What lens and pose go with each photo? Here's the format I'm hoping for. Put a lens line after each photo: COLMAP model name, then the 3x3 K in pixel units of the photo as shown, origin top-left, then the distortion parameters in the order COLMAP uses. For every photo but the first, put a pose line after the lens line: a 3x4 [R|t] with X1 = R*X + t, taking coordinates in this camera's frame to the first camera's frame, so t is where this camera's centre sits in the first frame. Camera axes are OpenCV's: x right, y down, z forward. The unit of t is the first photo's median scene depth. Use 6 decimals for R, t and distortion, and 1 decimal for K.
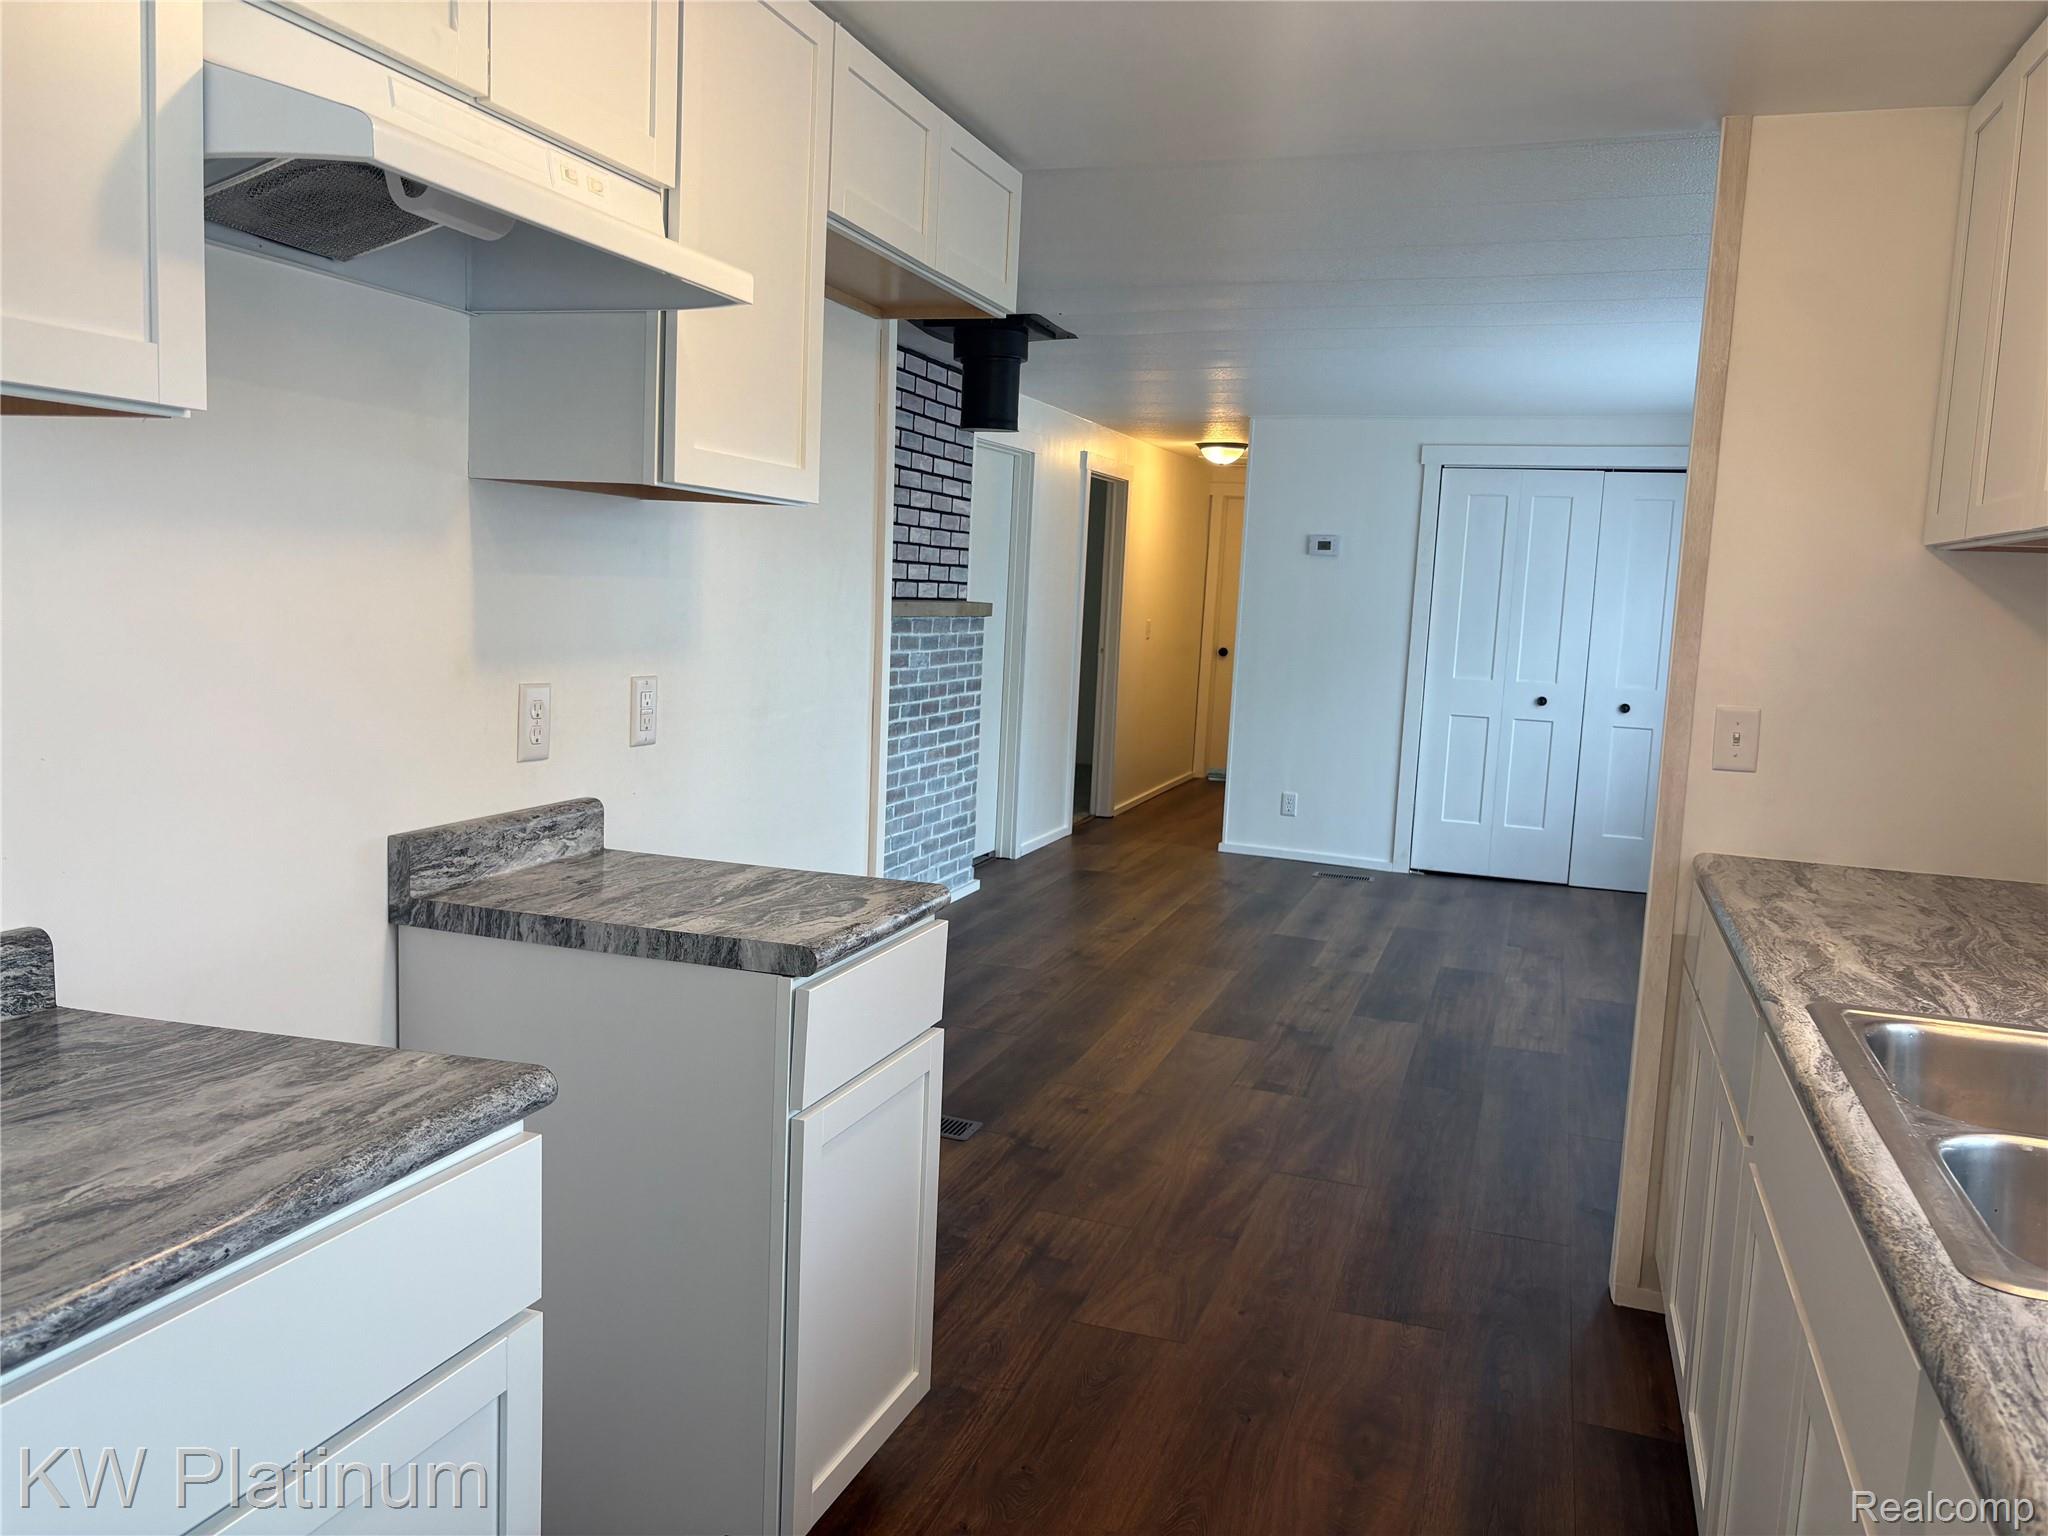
lens RADIAL K [[1548.7, 0, 1015.1], [0, 1548.7, 760.9], [0, 0, 1]] dist [0.020401, -0.000776]
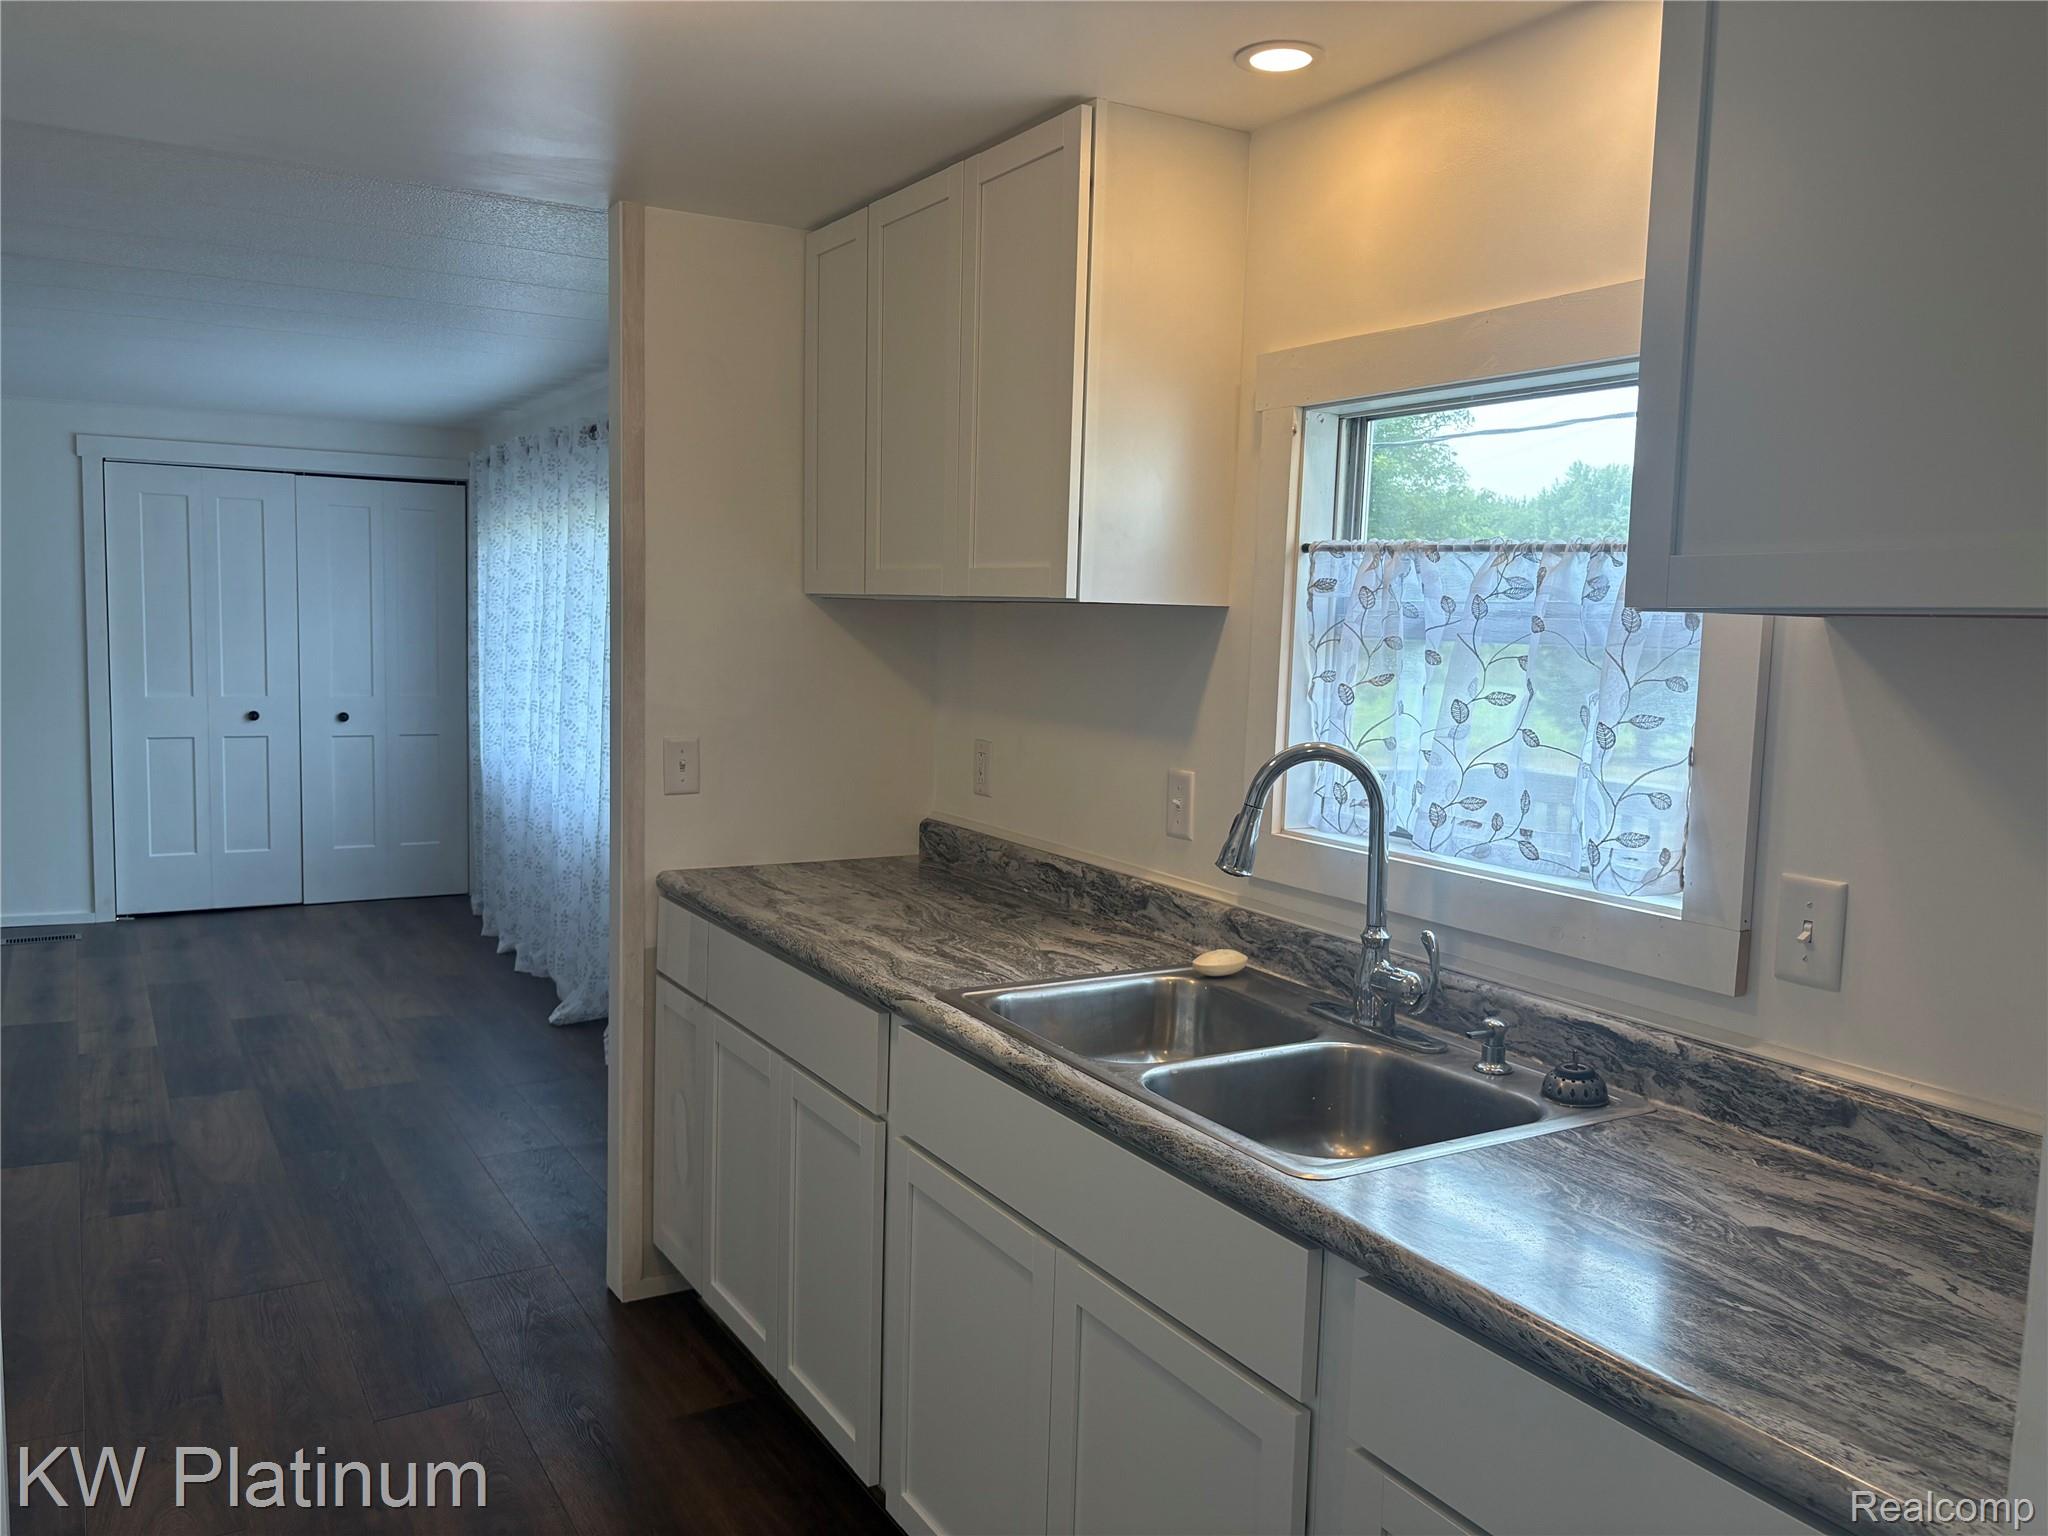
lens RADIAL K [[1548.7, 0, 1015.1], [0, 1548.7, 760.9], [0, 0, 1]] dist [0.020401, -0.000776]
pose [[0.640619, -0.099728, 0.761355, -0.105306], [0.089560, 0.994467, 0.054905, -0.026187], [-0.762618, 0.033014, 0.646006, 0.044578]]
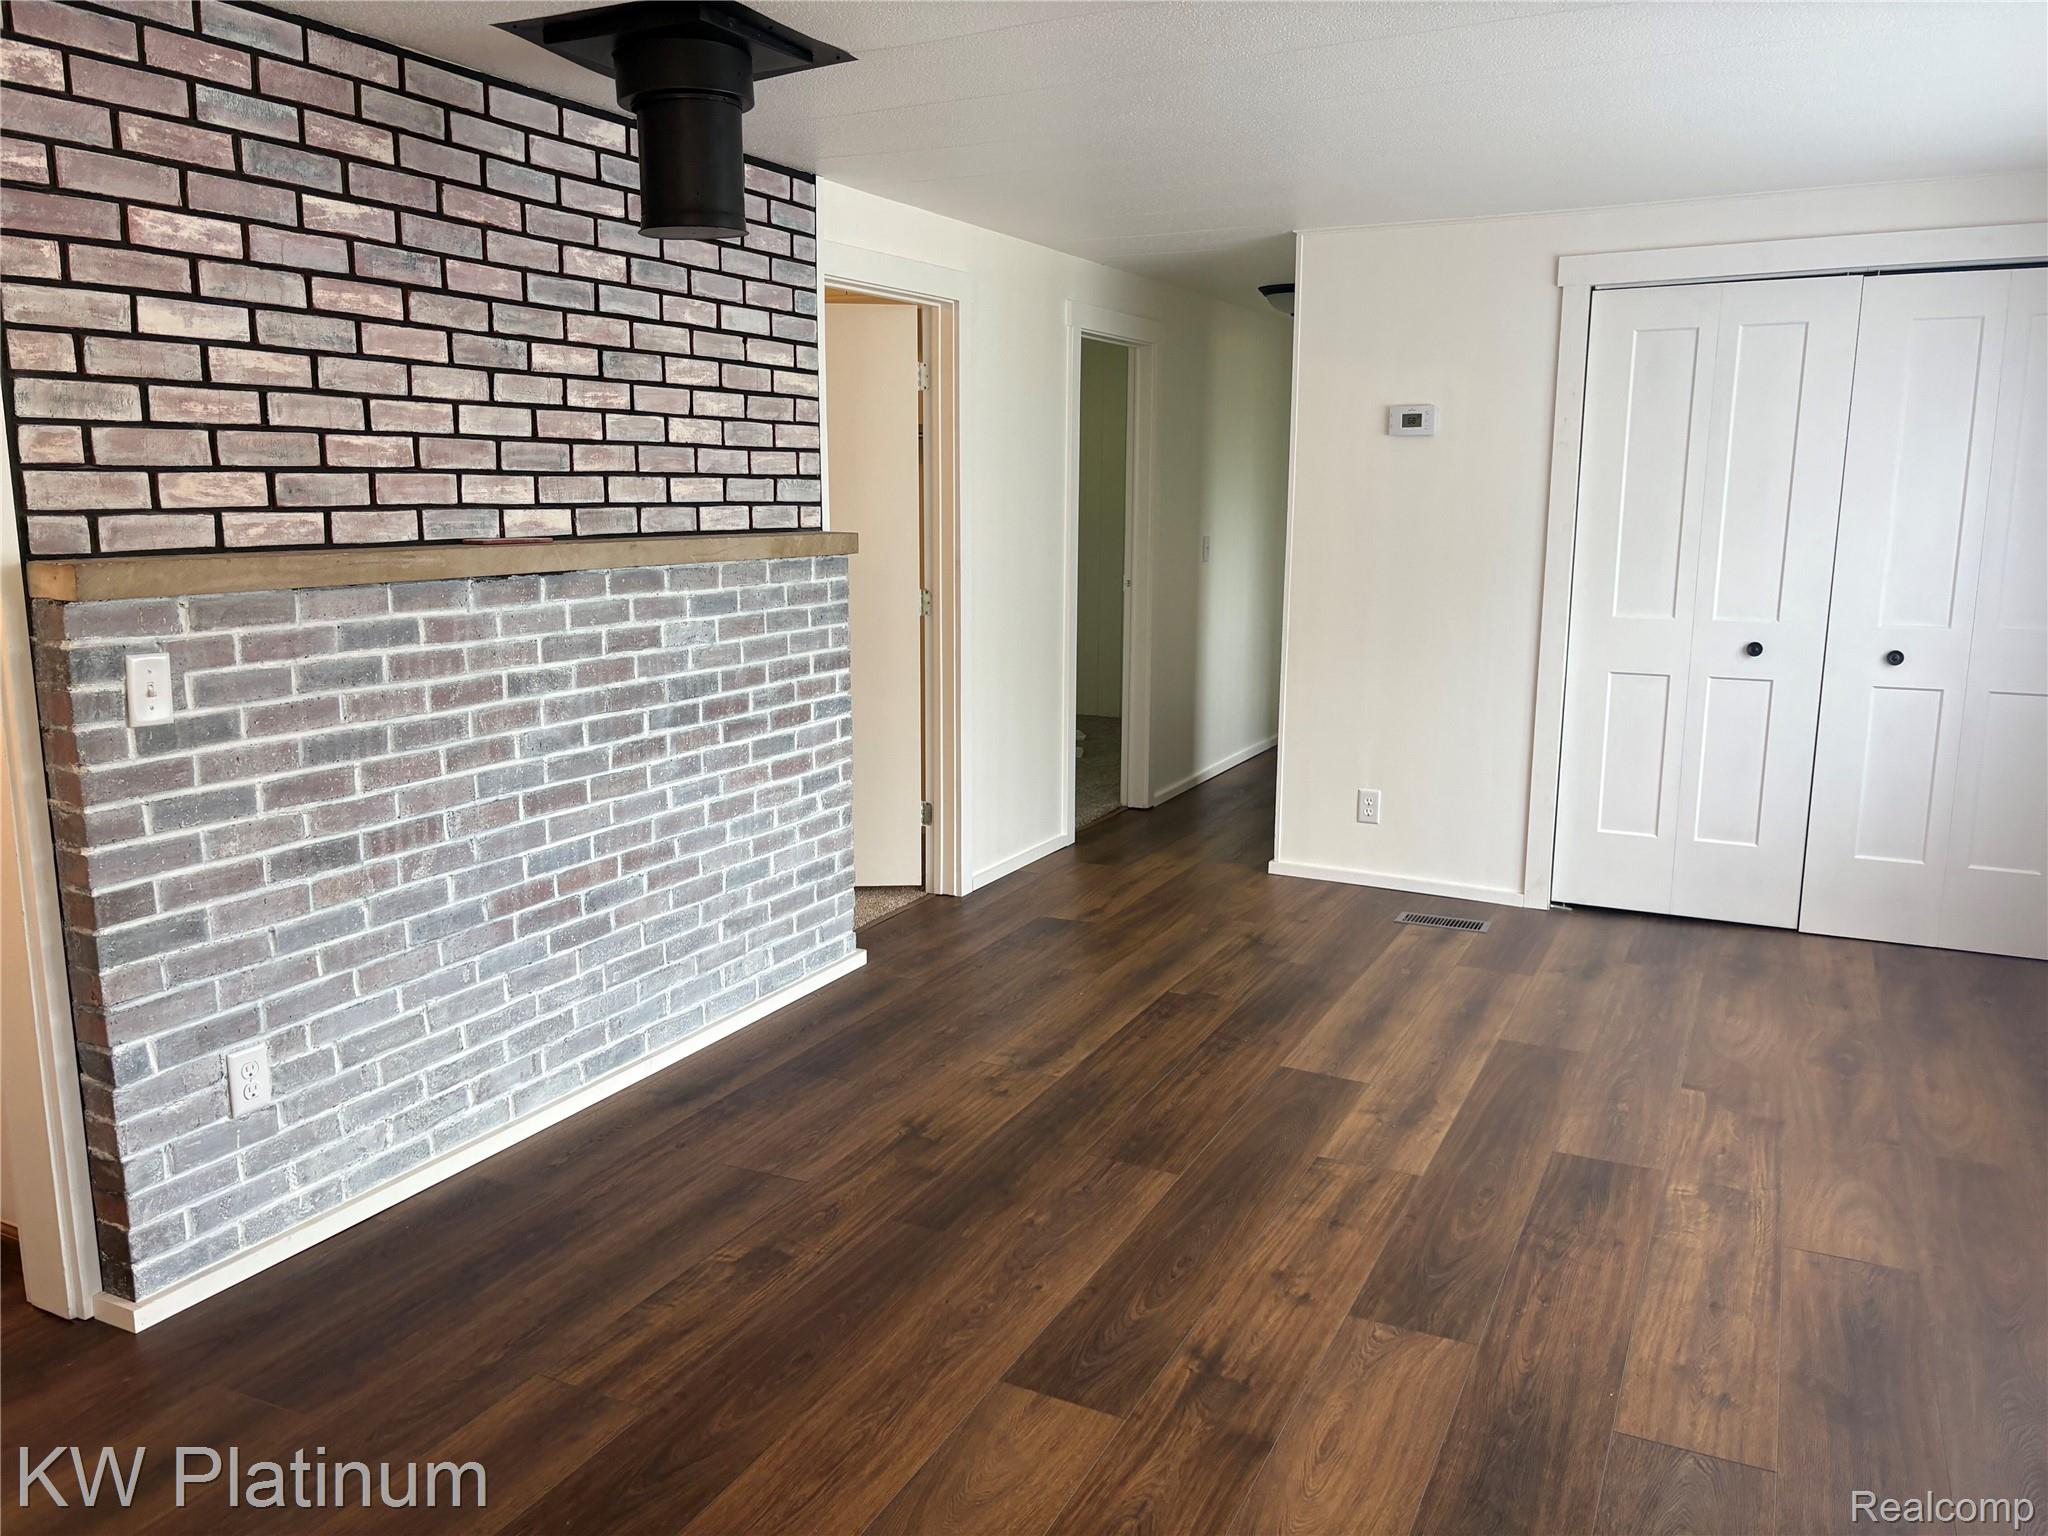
lens RADIAL K [[1567.0, 0, 1024.0], [0, 1567.0, 768.0], [0, 0, 1]] dist [-0.027410, 0.097612]
pose [[0.991923, -0.019664, -0.125310, 0.144120], [0.027516, 0.997744, 0.061239, -0.045098], [0.123823, -0.064192, 0.990226, 0.383469]]
